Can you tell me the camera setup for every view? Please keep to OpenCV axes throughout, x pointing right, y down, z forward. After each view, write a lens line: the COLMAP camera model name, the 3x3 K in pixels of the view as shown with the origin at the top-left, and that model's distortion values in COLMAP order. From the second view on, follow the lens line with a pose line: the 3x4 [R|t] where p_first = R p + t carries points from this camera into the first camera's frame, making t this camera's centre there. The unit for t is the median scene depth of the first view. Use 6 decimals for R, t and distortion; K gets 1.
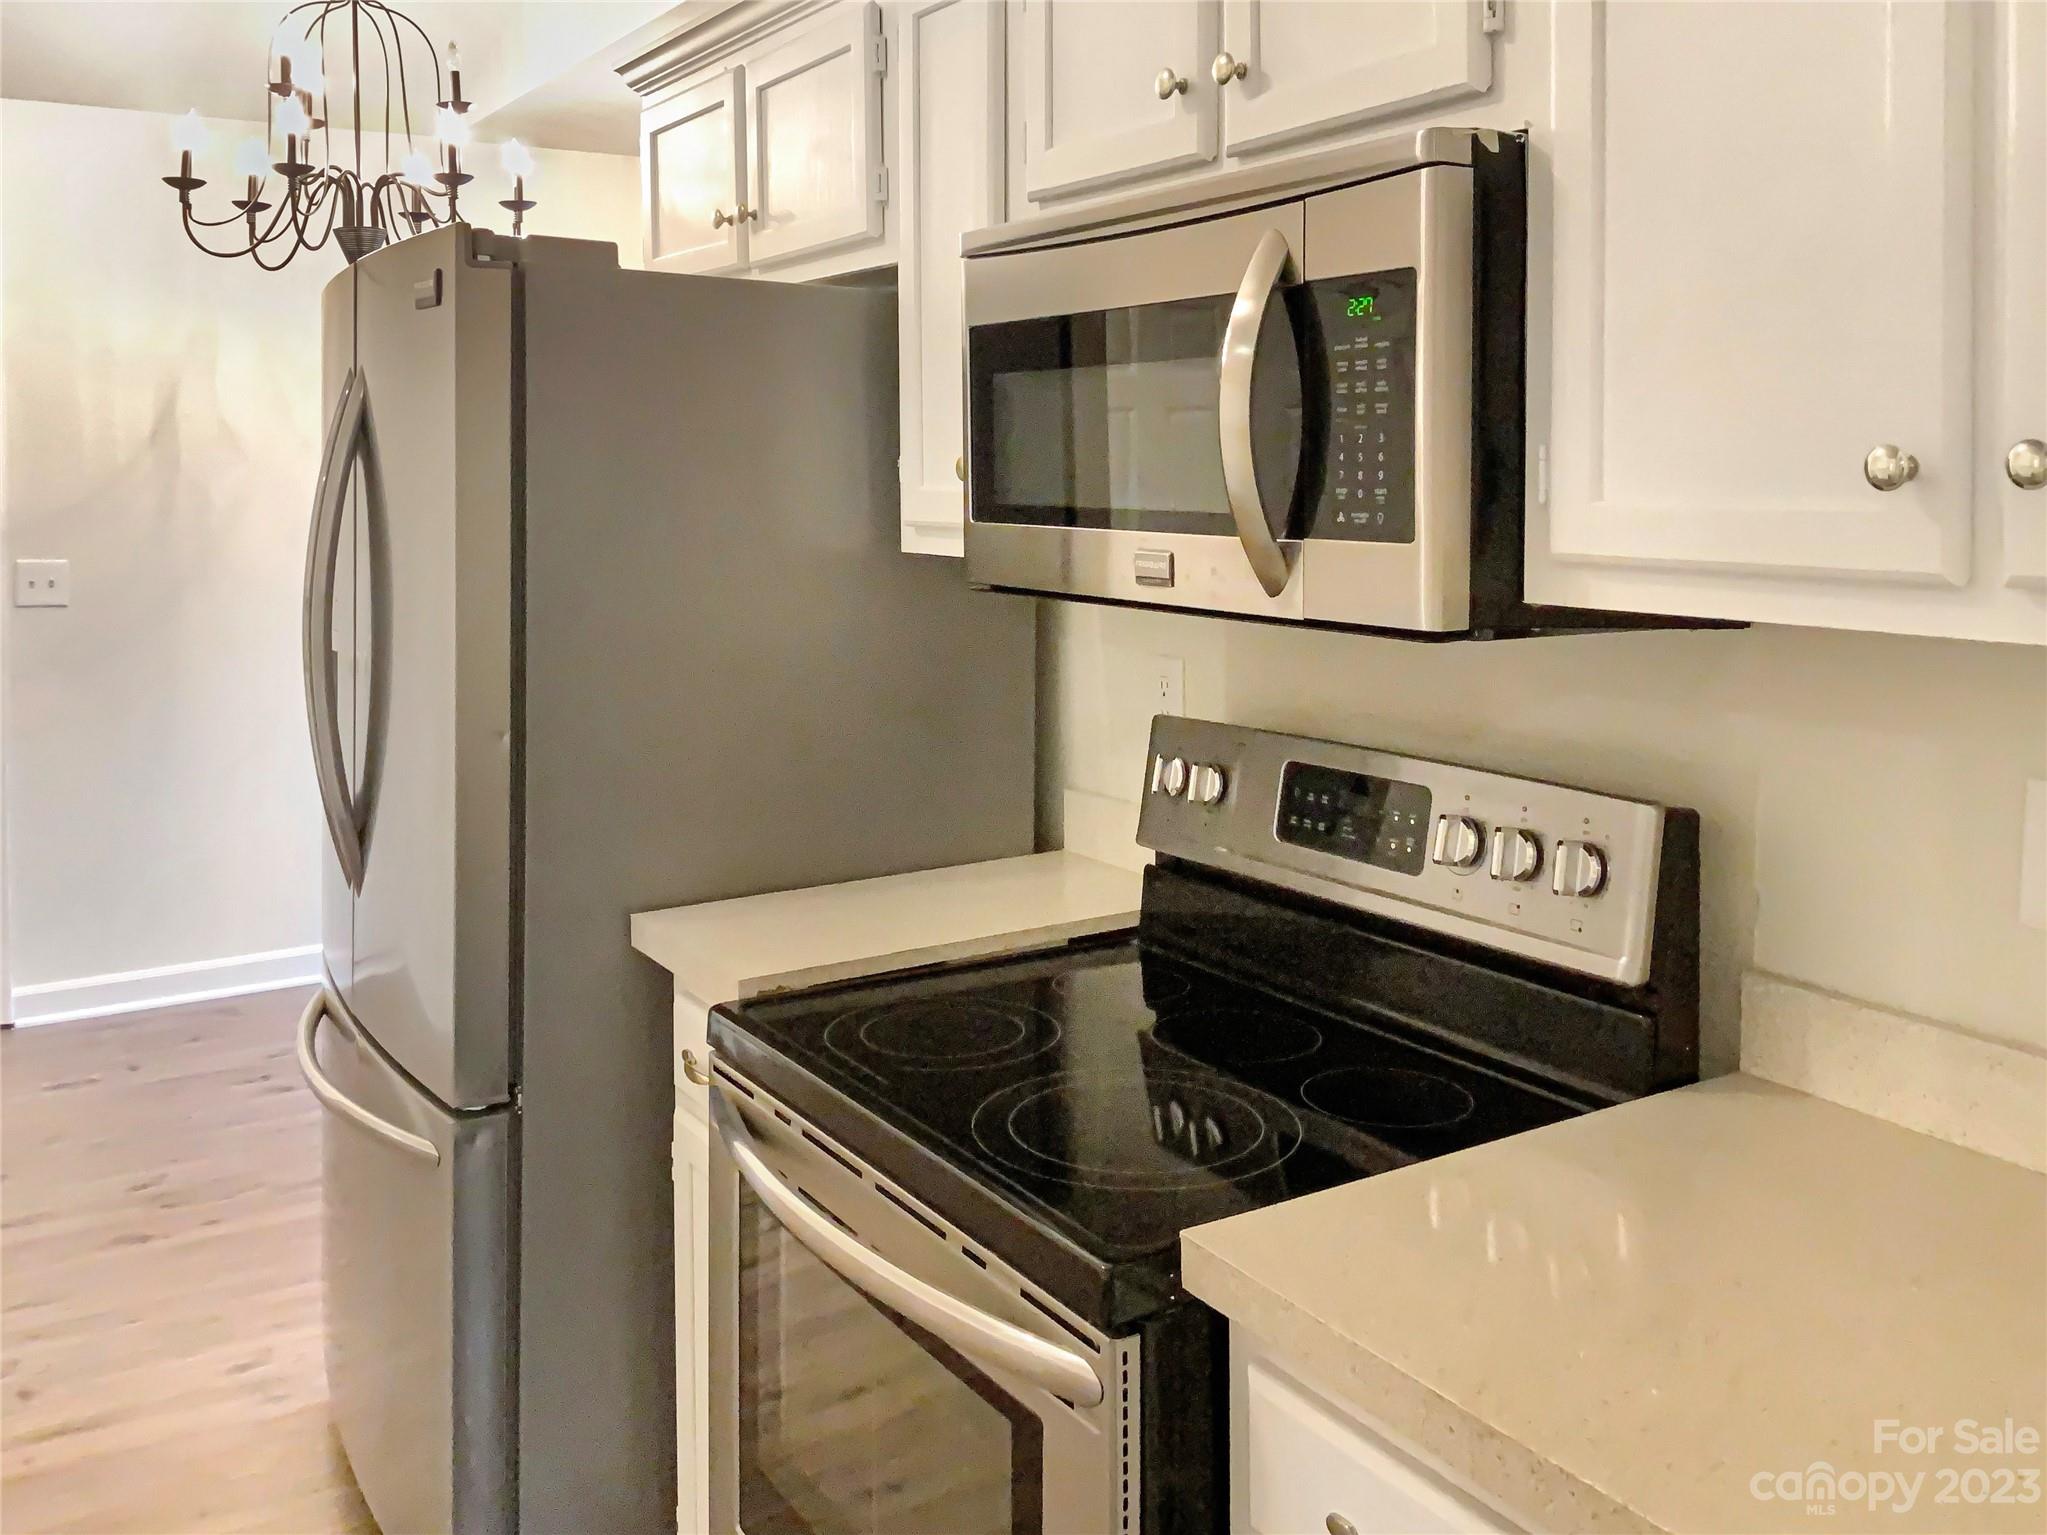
lens RADIAL K [[1742.4, 0, 1022.5], [0, 1742.4, 609.4], [0, 0, 1]] dist [0.054374, -0.002936]
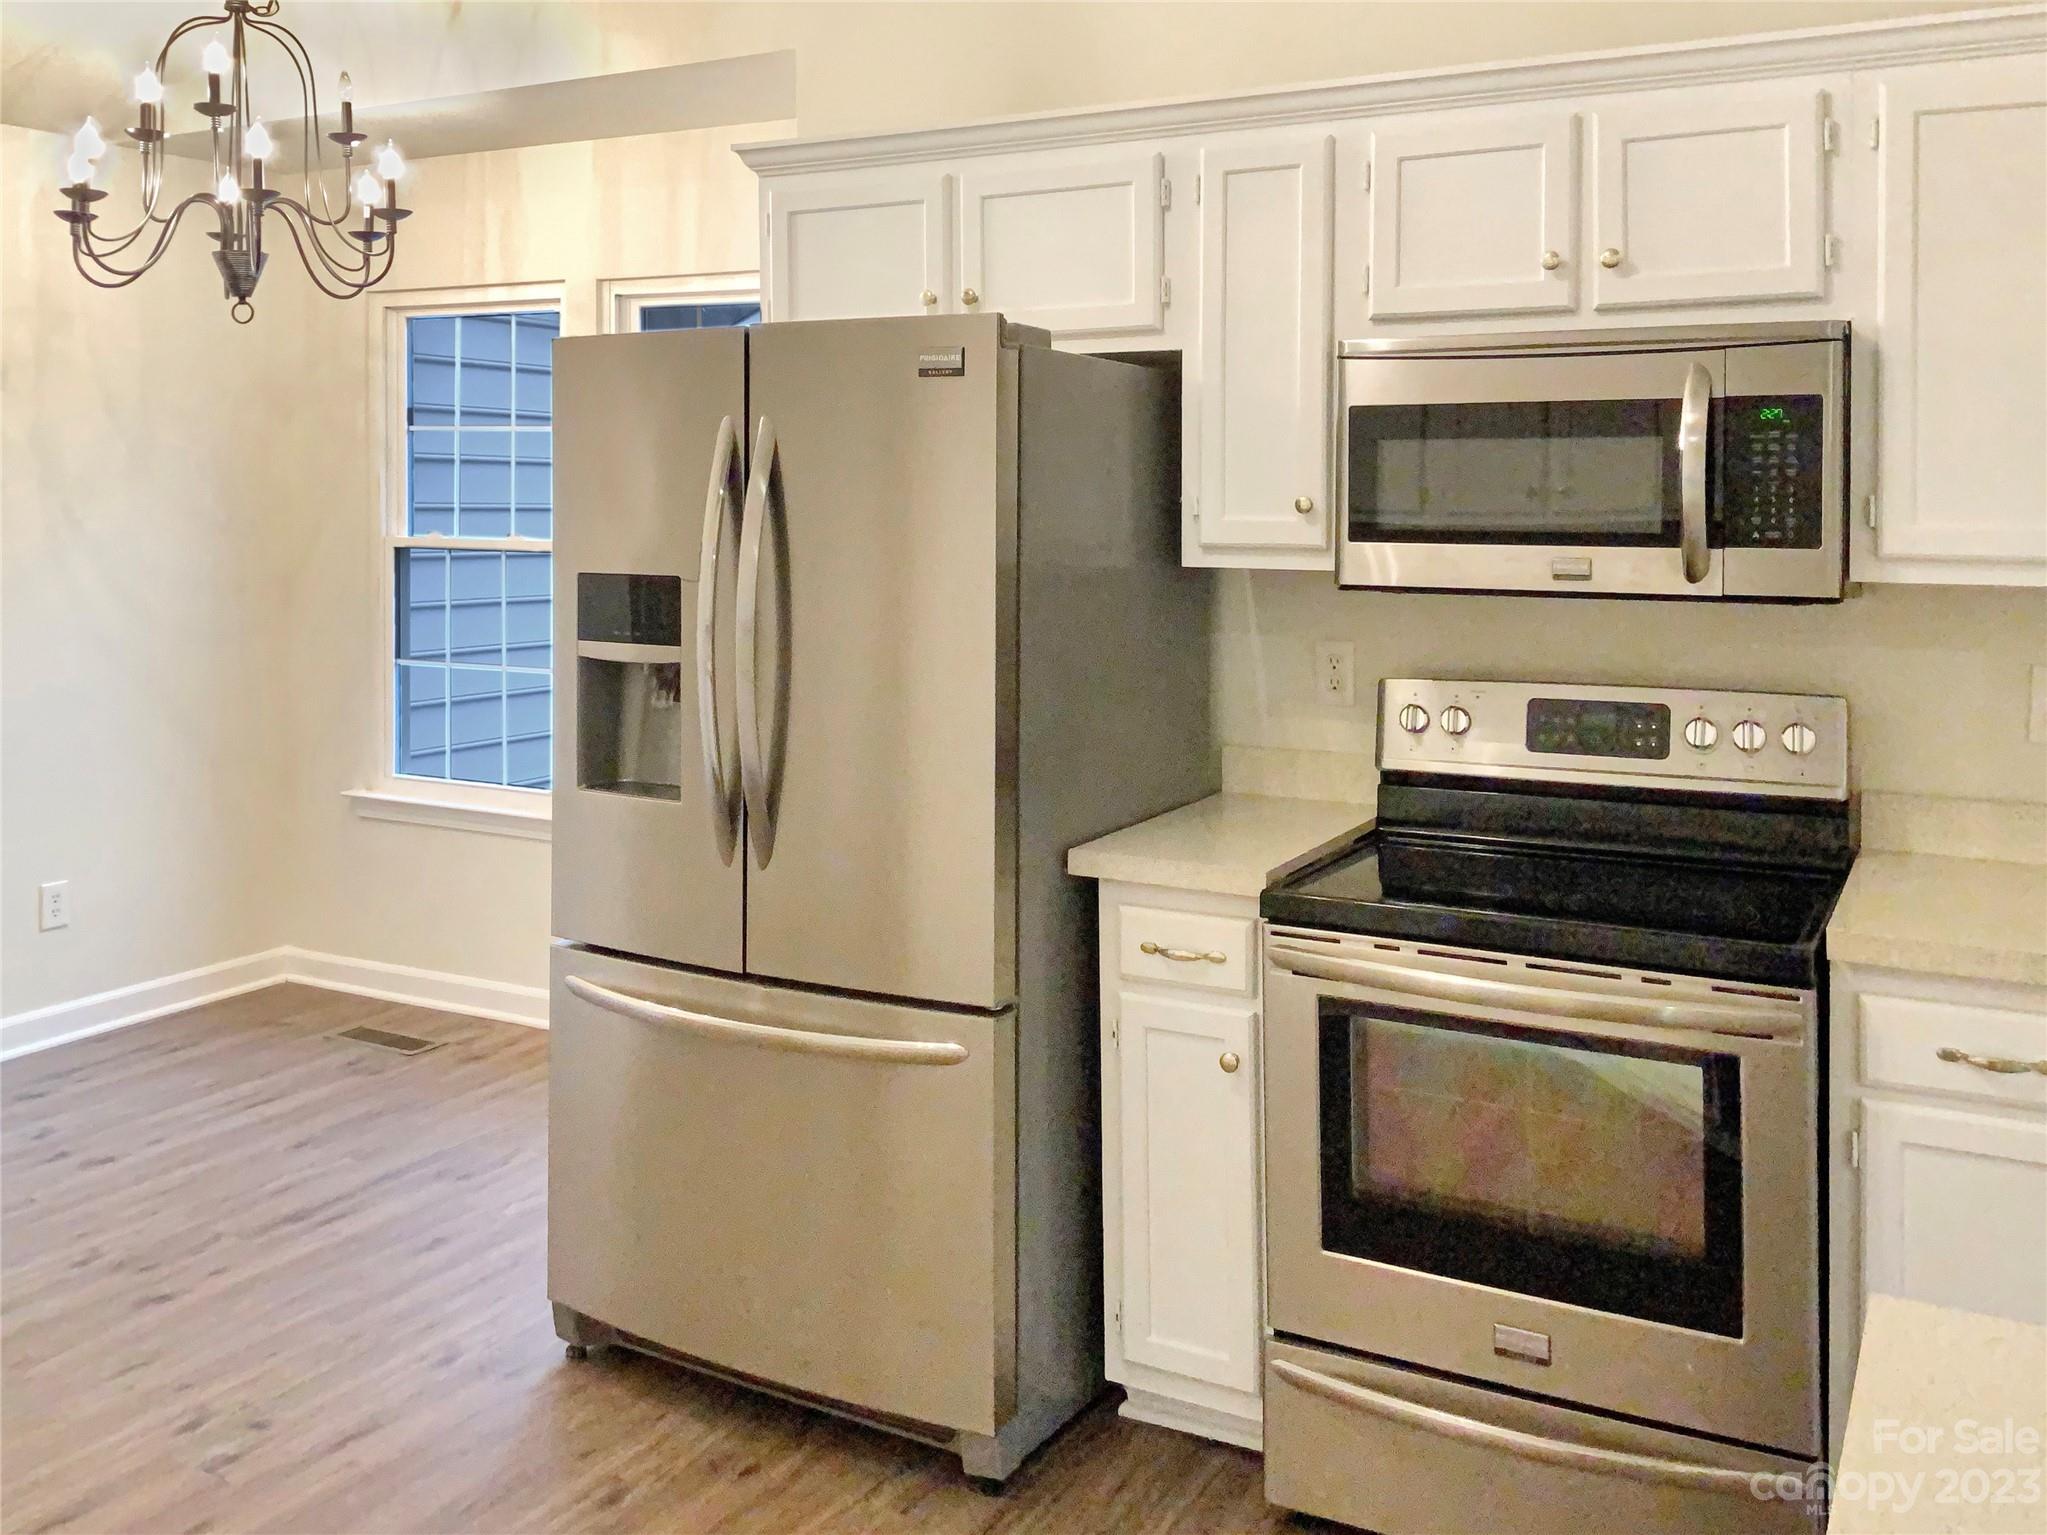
lens RADIAL K [[1841.5, 0, 965.5], [0, 1841.5, 601.9], [0, 0, 1]] dist [0.054566, -0.117406]
pose [[0.880754, -0.021556, 0.473082, -1.299529], [0.032944, 0.999332, -0.015800, 0.015611], [-0.472426, 0.029501, 0.880876, -0.224212]]
